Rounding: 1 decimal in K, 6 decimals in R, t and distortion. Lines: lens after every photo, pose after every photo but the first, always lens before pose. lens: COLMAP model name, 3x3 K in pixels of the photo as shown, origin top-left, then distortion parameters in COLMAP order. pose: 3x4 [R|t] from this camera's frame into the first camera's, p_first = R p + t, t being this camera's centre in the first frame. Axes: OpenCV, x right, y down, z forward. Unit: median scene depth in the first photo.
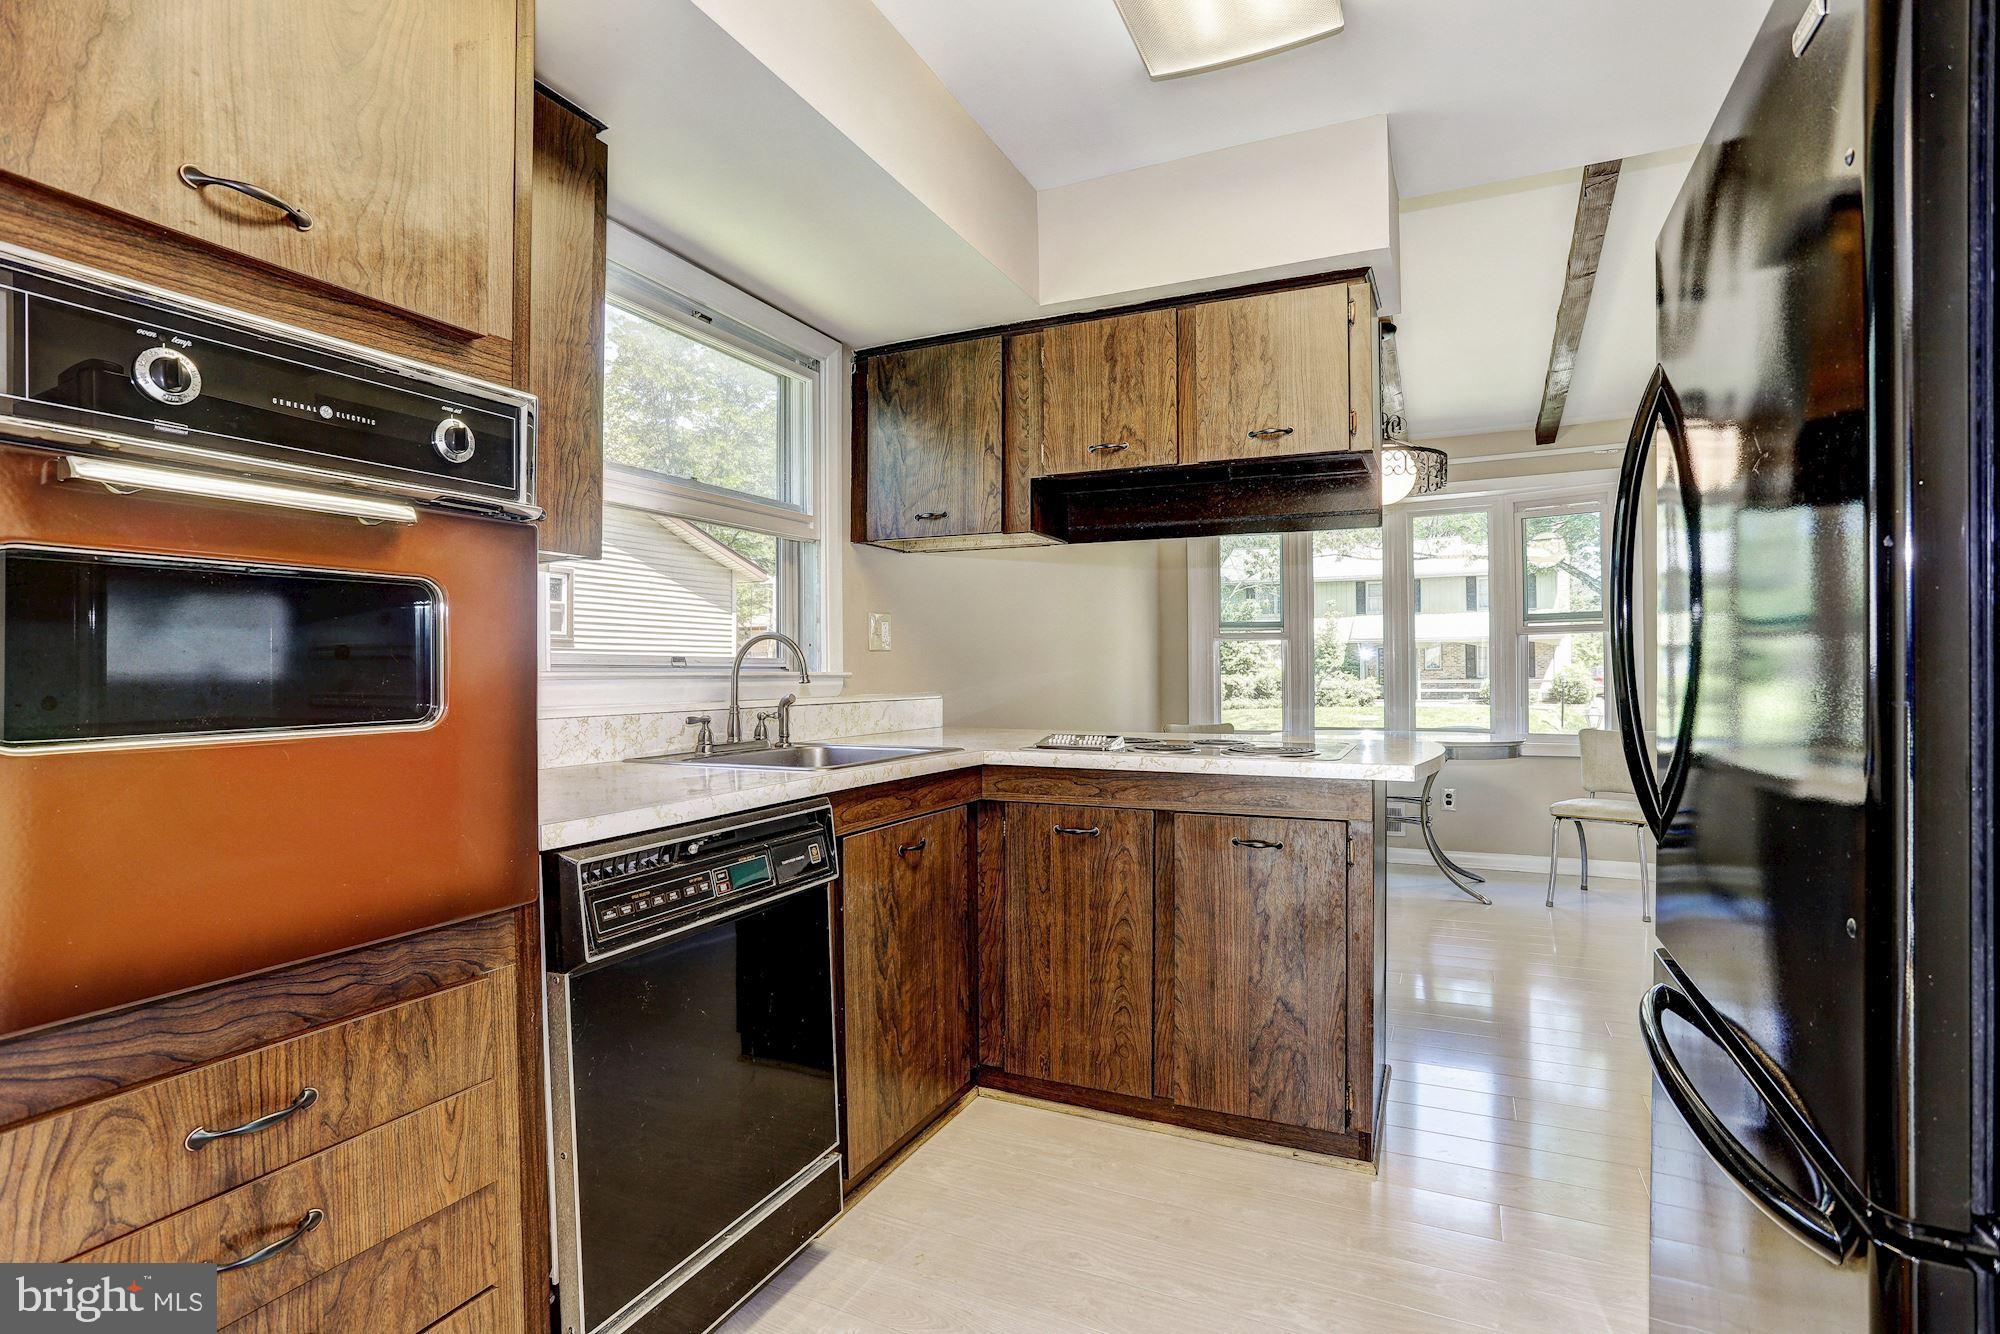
lens RADIAL K [[982.0, 0, 995.5], [0, 982.0, 662.9], [0, 0, 1]] dist [-0.032495, 0.015729]
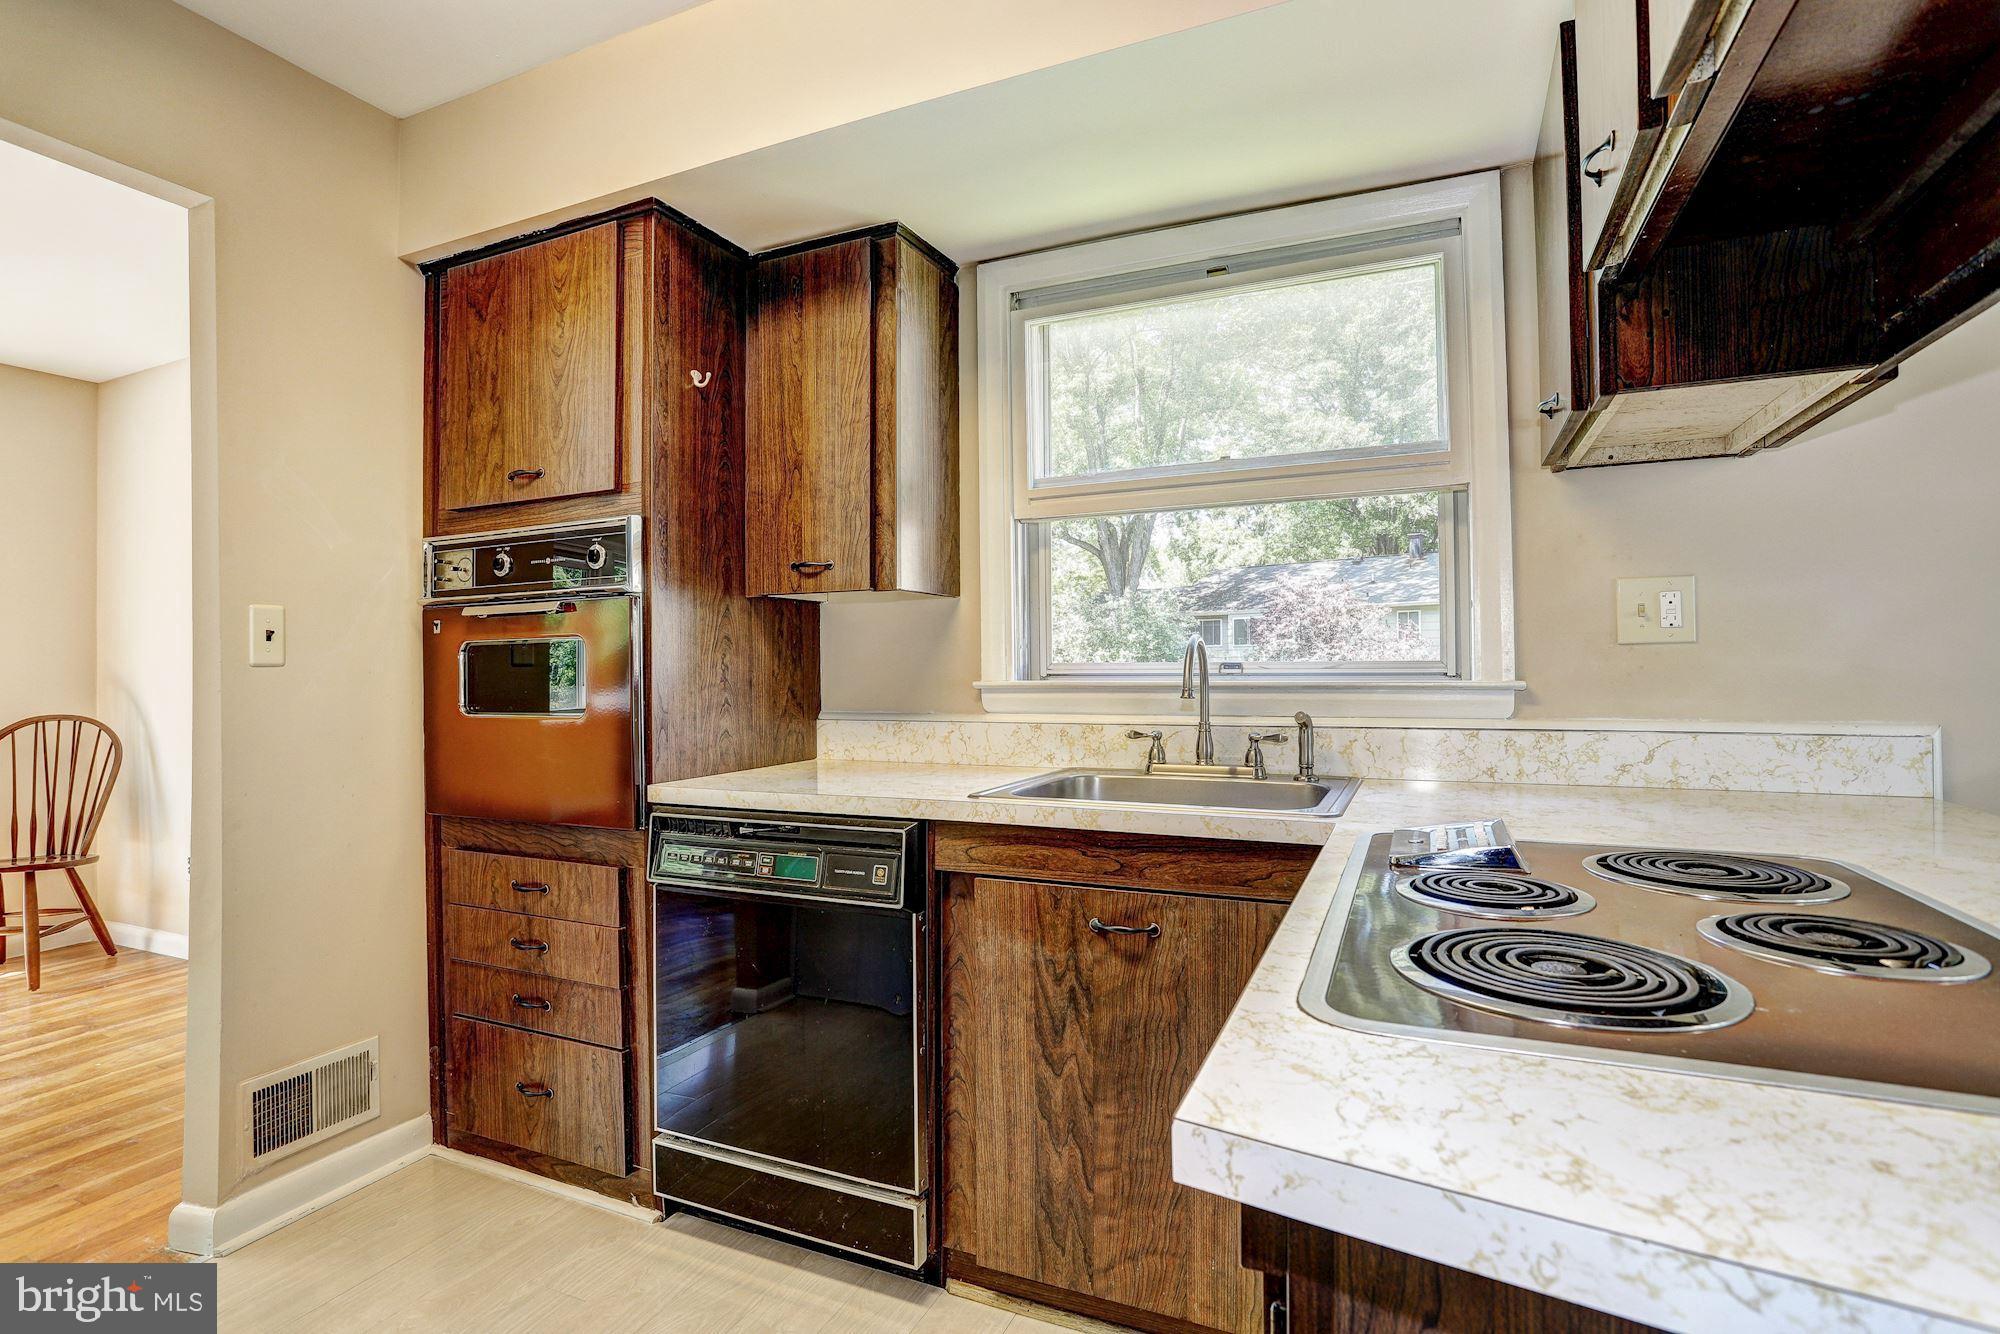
lens RADIAL K [[982.0, 0, 987.7], [0, 982.0, 663.9], [0, 0, 1]] dist [-0.032495, 0.015729]
pose [[0.000111, -0.001091, -0.999999, 0.672897], [0.018812, 0.999822, -0.001089, -0.010831], [0.999823, -0.018812, 0.000132, 0.940263]]
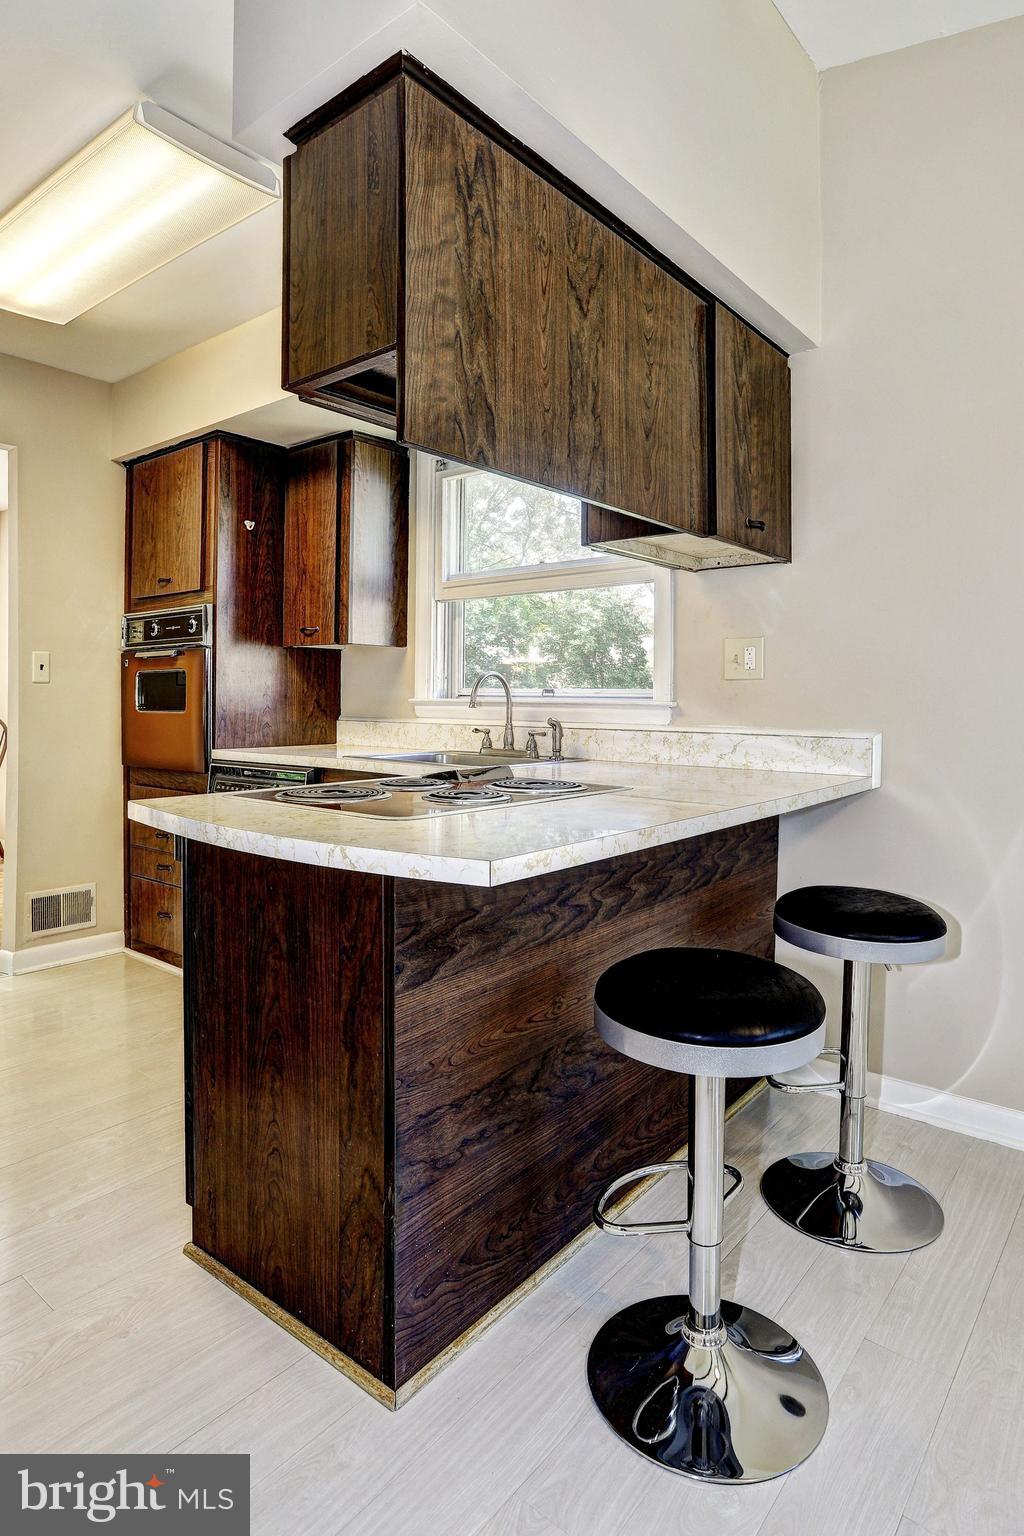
lens RADIAL K [[882.1, 0, 500.4], [0, 882.1, 712.4], [0, 0, 1]] dist [-0.007086, -0.002235]
pose [[-0.258826, 0.014601, -0.965814, 1.125172], [0.000271, 0.999887, 0.015043, 0.009011], [0.965924, 0.003631, -0.258801, 1.524528]]
